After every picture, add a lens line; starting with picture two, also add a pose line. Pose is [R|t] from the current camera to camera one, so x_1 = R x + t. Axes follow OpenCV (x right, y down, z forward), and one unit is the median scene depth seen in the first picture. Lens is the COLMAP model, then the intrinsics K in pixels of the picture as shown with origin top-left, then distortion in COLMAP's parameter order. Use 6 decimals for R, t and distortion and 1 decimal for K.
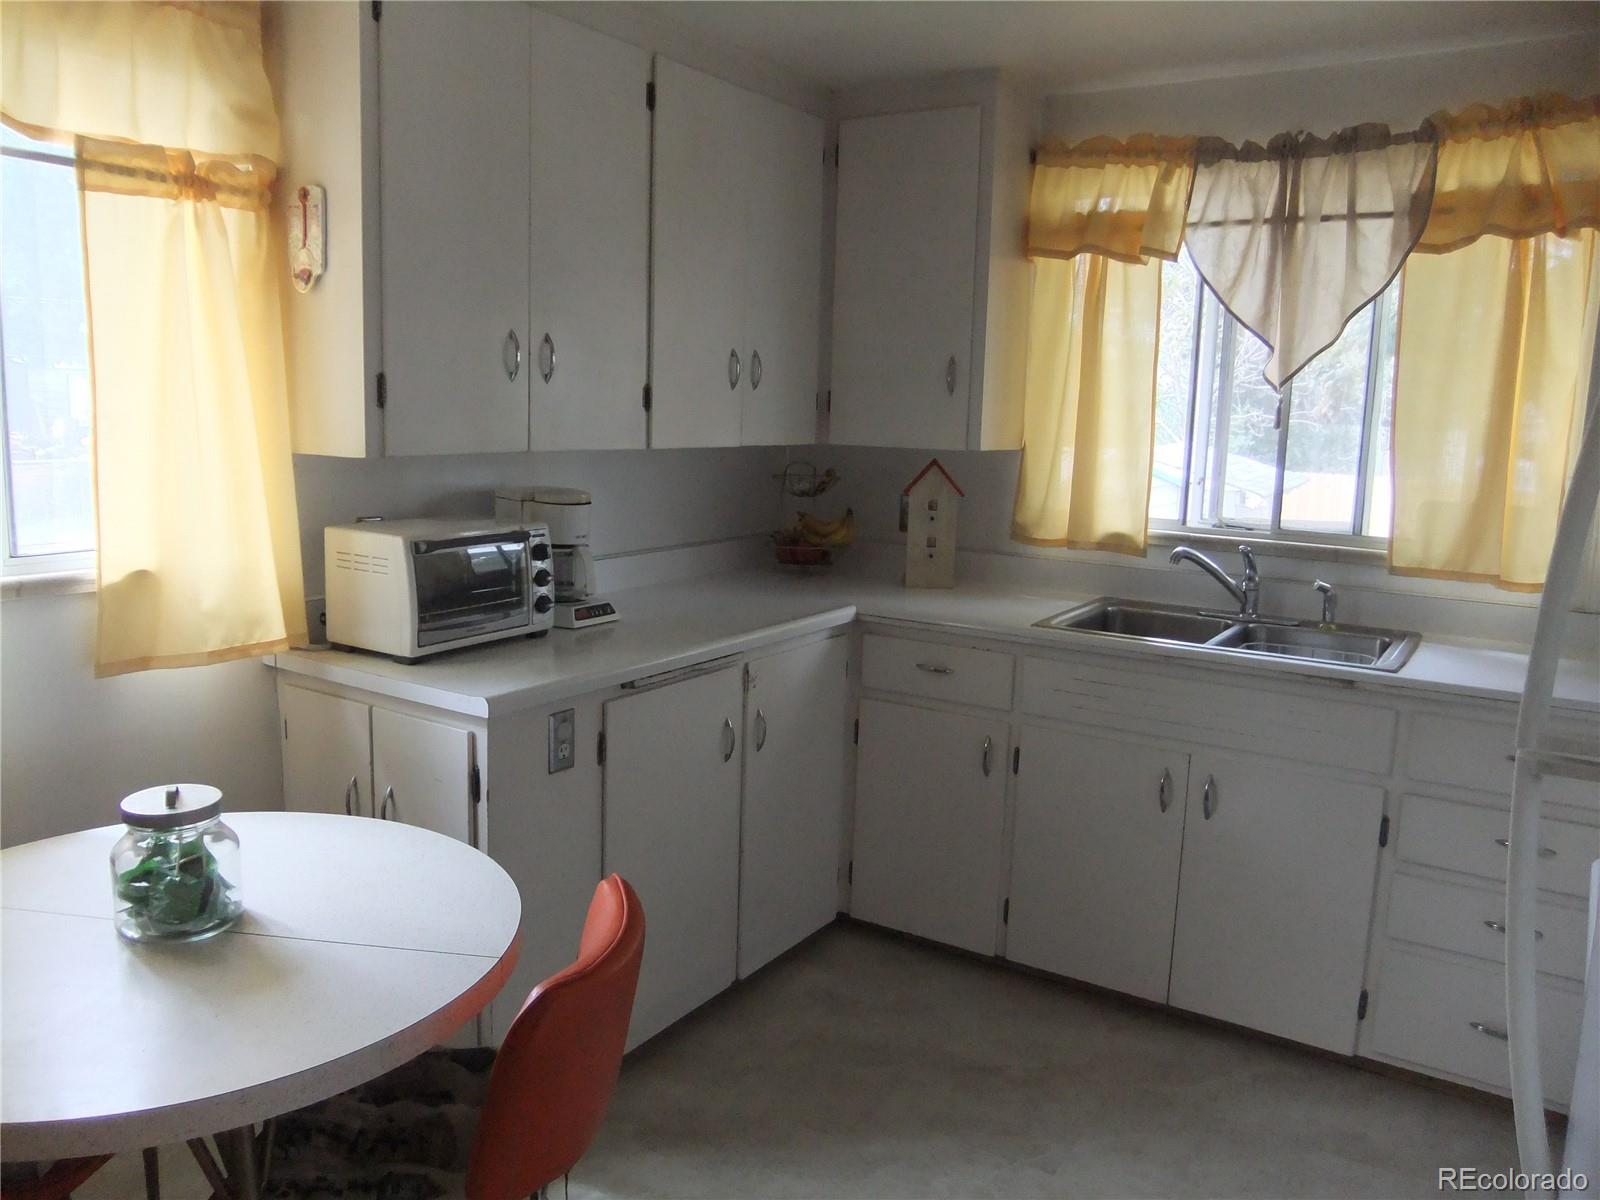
lens RADIAL K [[1232.3, 0, 784.7], [0, 1232.3, 599.7], [0, 0, 1]] dist [-0.041990, 0.043237]
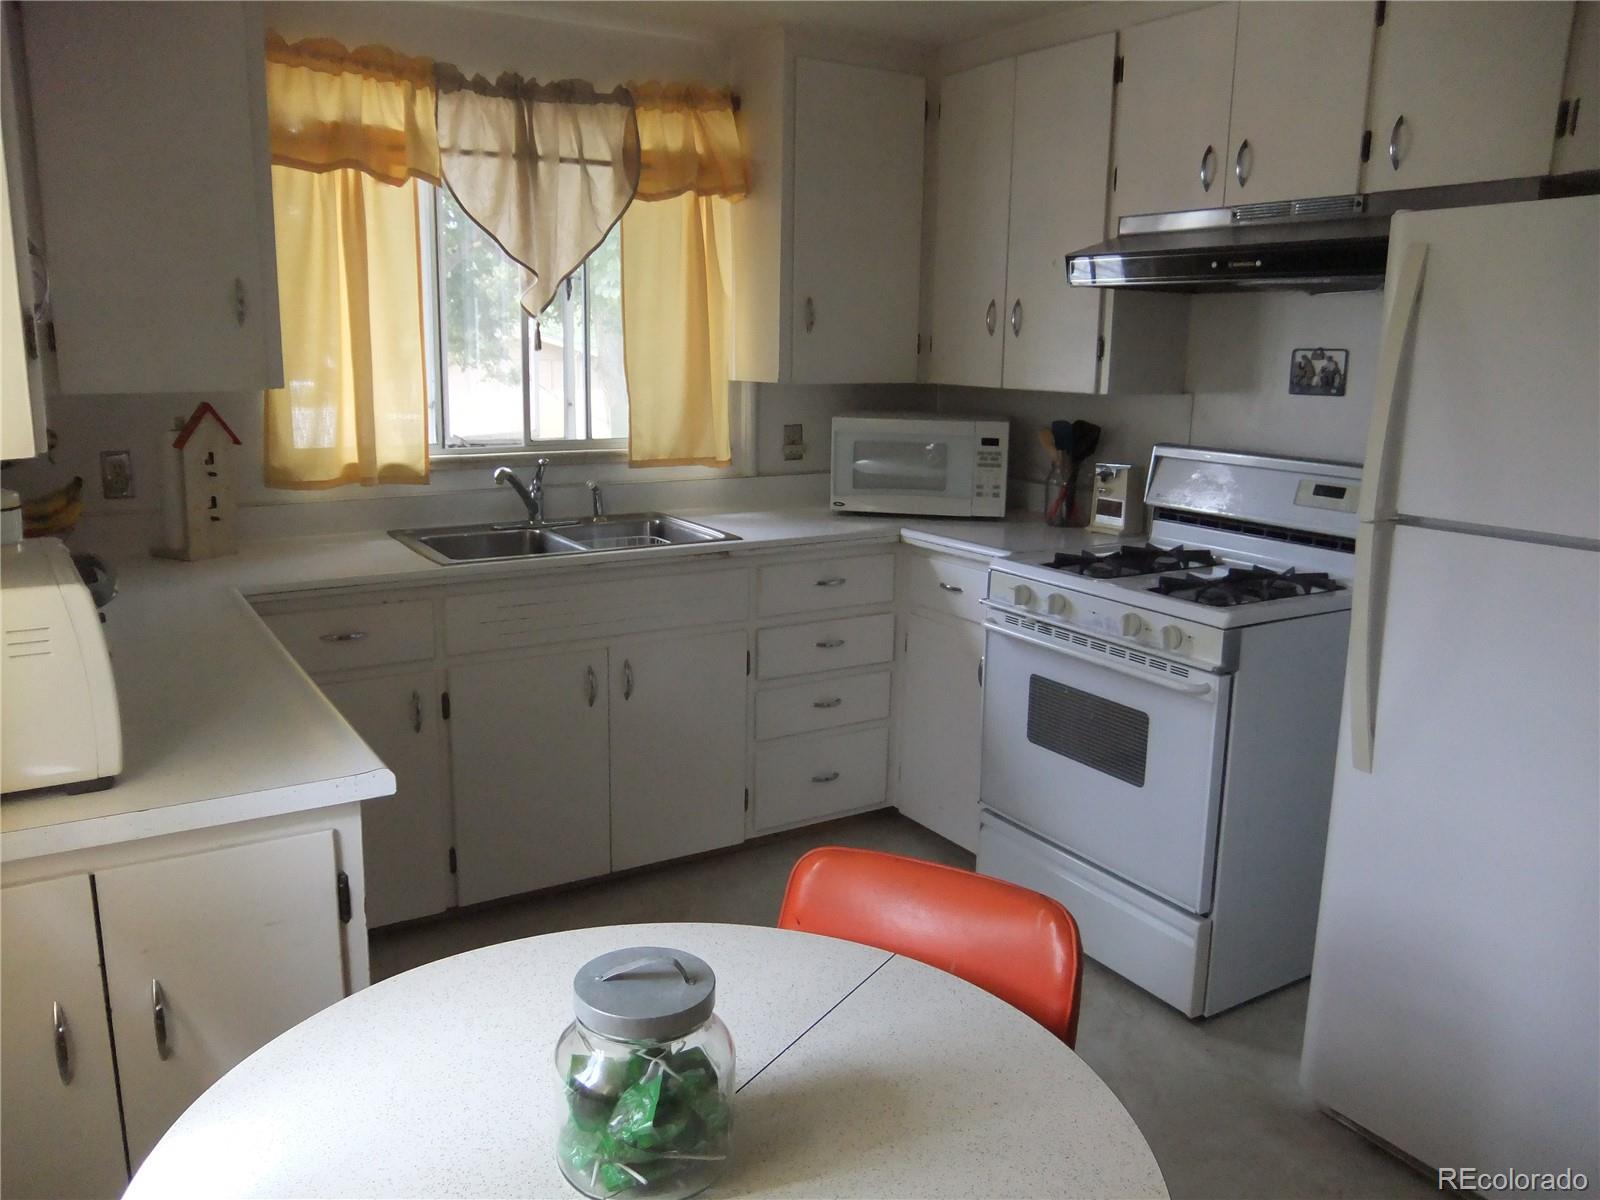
lens RADIAL K [[1232.3, 0, 786.2], [0, 1232.3, 598.5], [0, 0, 1]] dist [-0.041990, 0.043237]
pose [[0.428603, -0.211436, 0.878404, -0.532495], [0.146787, 0.975610, 0.163211, -0.070955], [-0.891489, 0.058986, 0.449186, 0.326201]]
